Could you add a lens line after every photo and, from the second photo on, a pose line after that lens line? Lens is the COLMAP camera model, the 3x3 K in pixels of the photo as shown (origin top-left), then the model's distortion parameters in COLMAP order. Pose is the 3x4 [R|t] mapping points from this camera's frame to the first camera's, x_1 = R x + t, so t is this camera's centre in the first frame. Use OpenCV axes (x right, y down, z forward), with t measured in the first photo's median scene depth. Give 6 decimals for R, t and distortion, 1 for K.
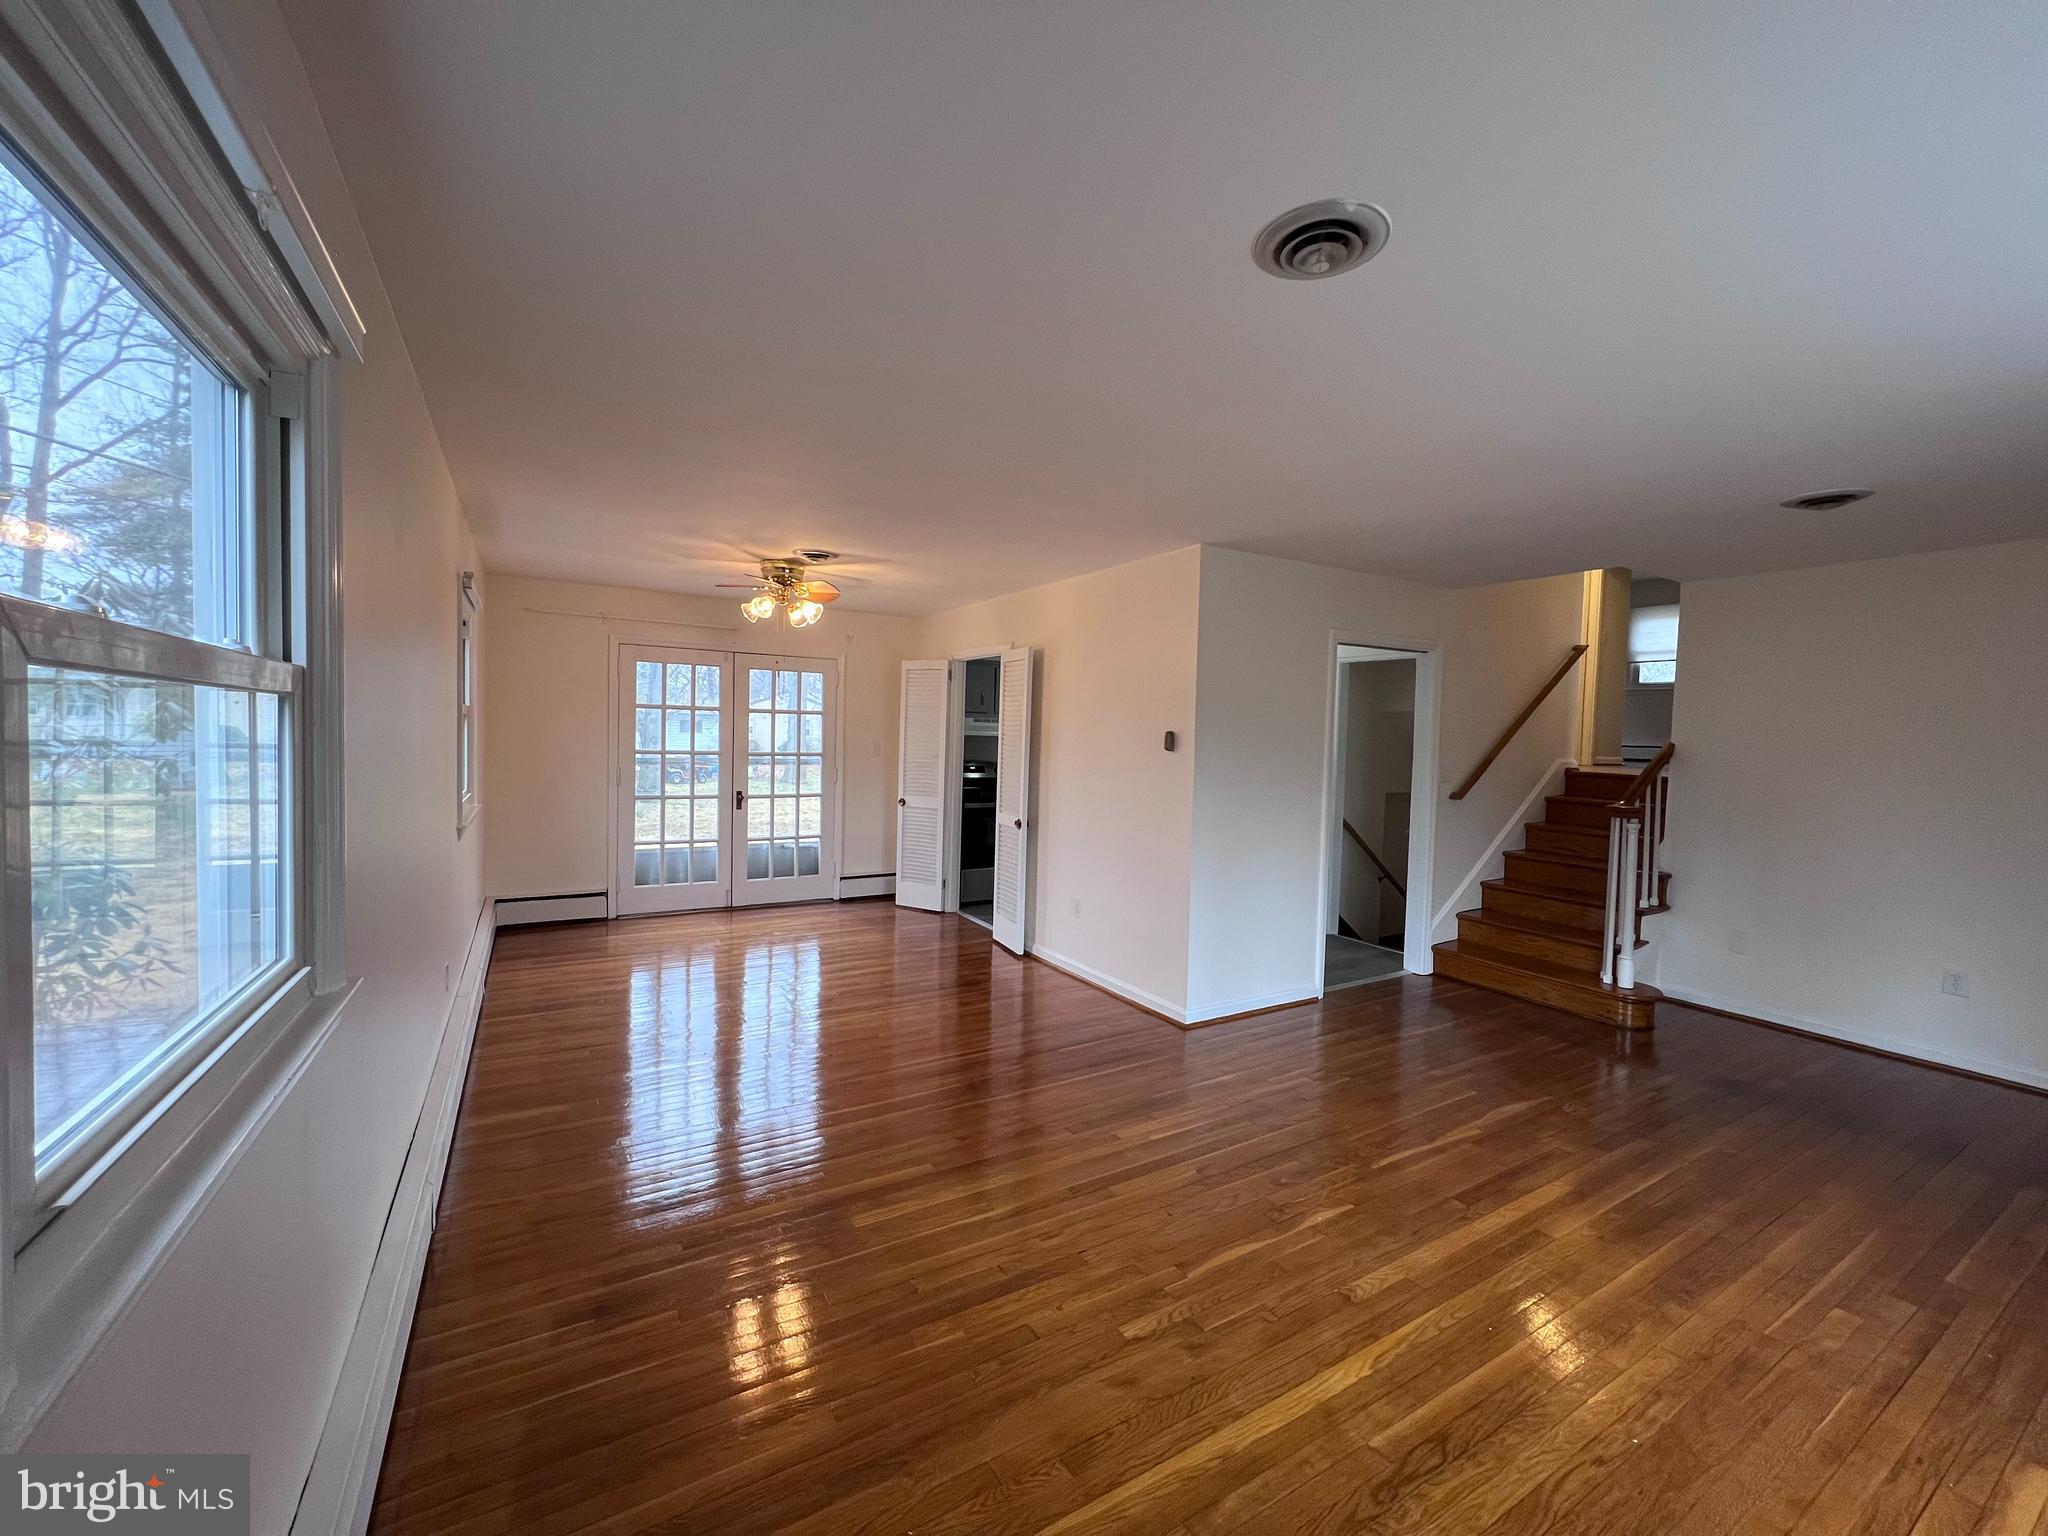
lens RADIAL K [[803.6, 0, 1024.0], [0, 803.6, 768.0], [0, 0, 1]] dist [-0.000551, -0.000081]
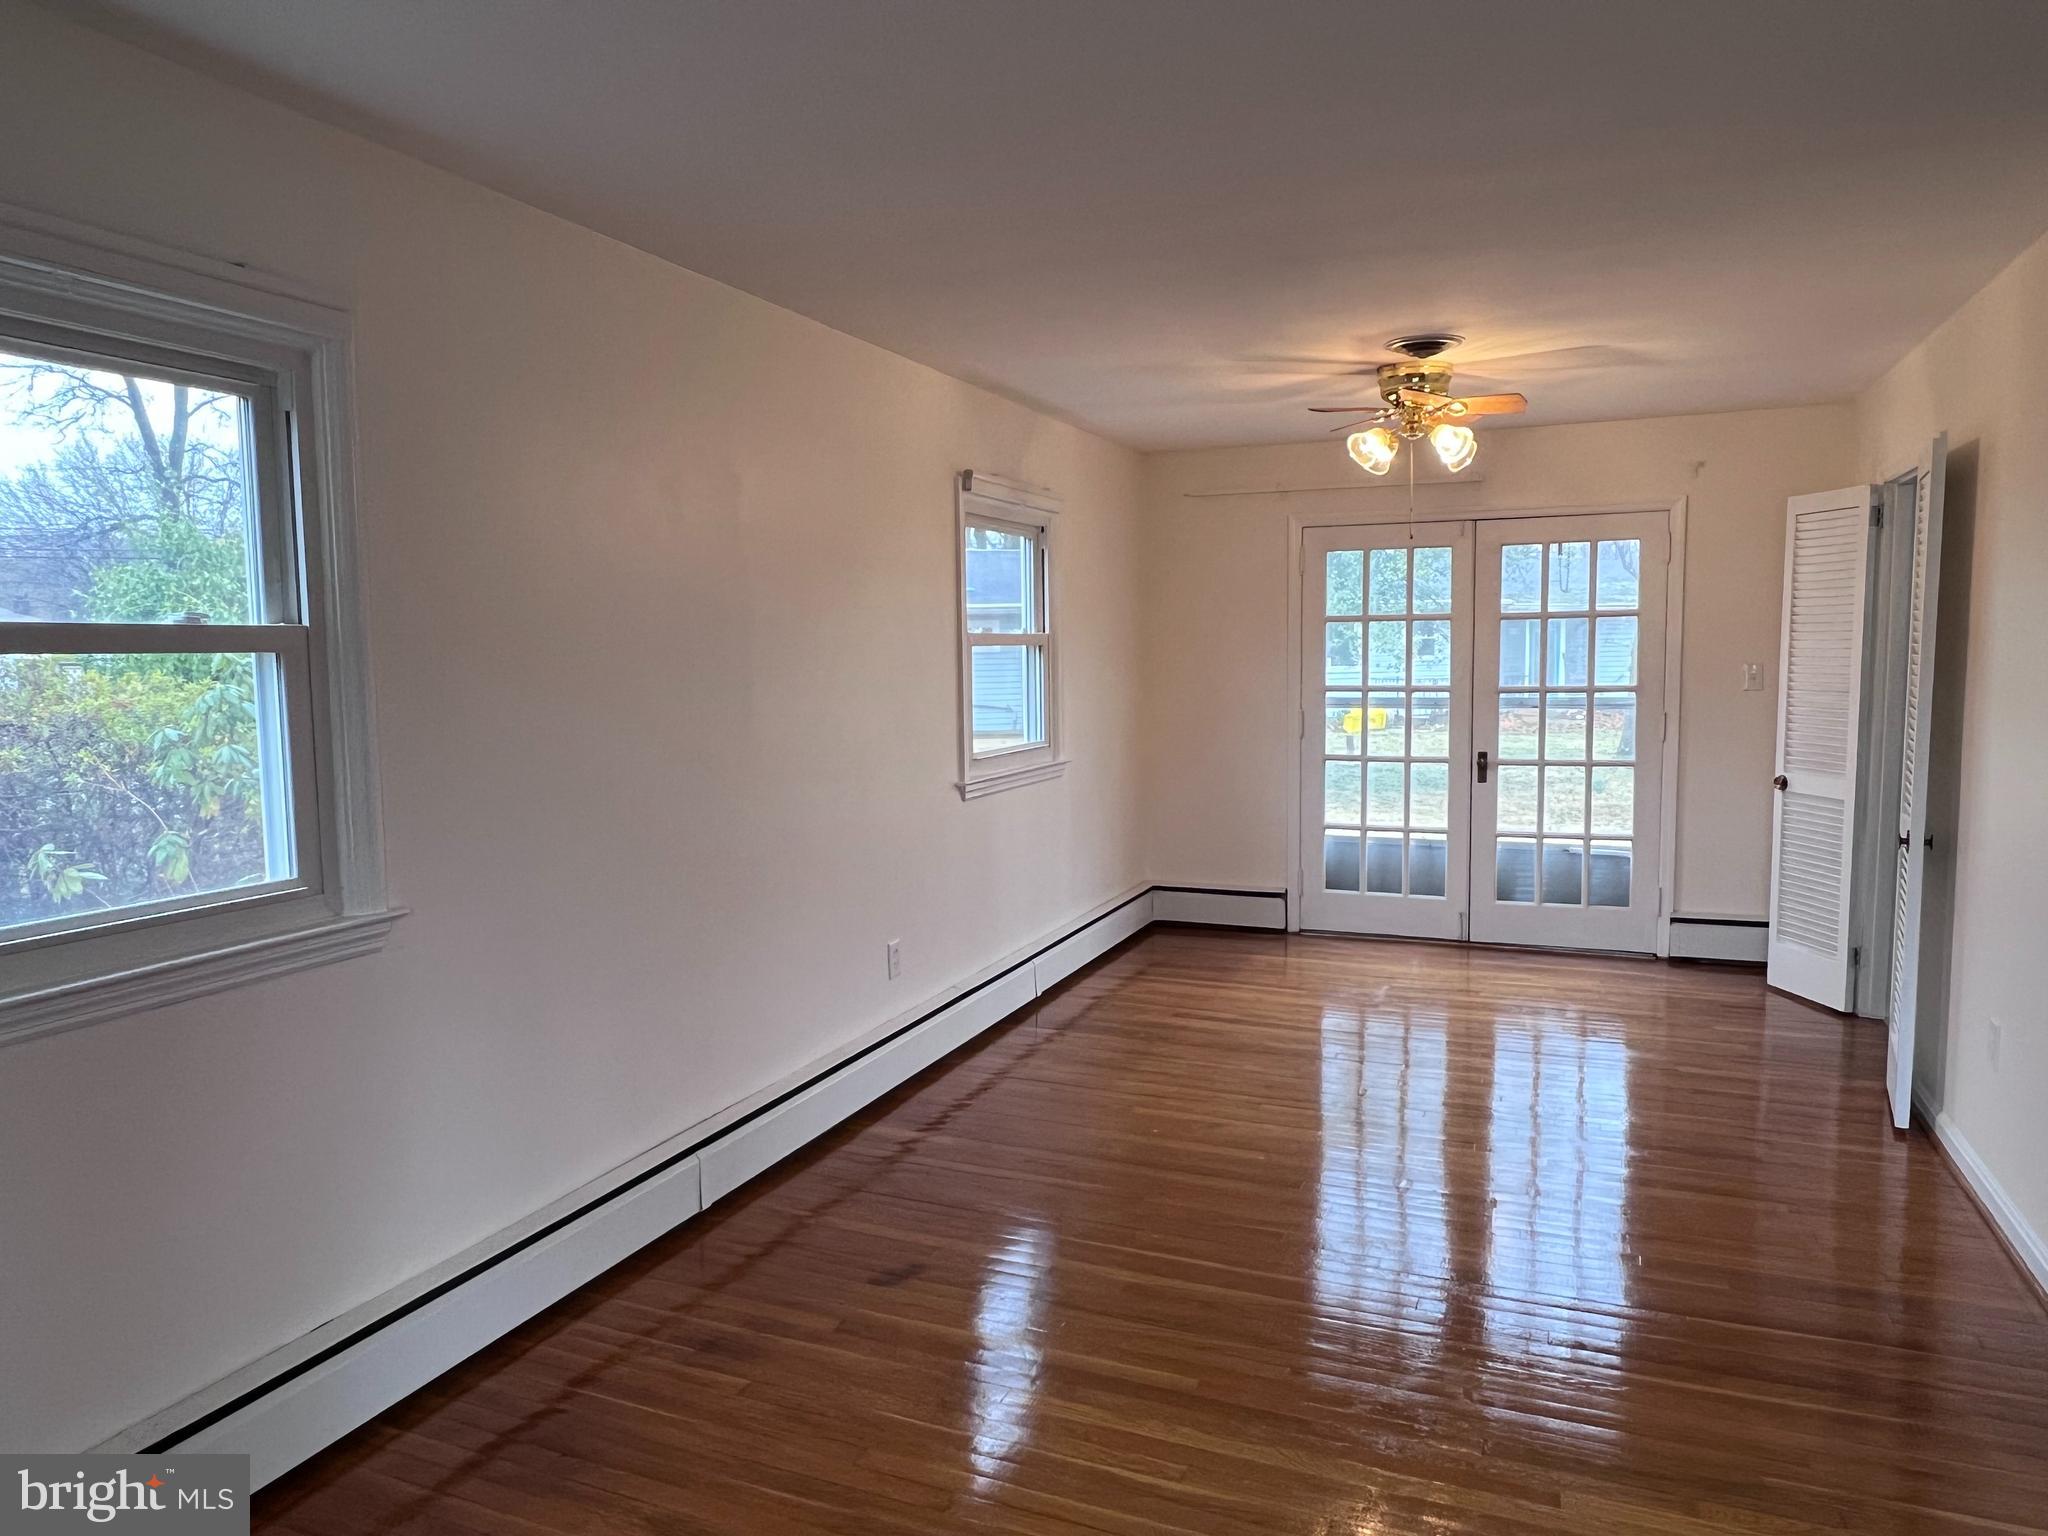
lens RADIAL K [[1324.6, 0, 1019.8], [0, 1324.6, 768.4], [0, 0, 1]] dist [0.003443, 0.003876]
pose [[0.601208, 0.036337, -0.798266, 0.229053], [-0.004405, 0.999101, 0.042162, 0.000595], [0.799080, -0.021832, 0.600828, 0.127590]]
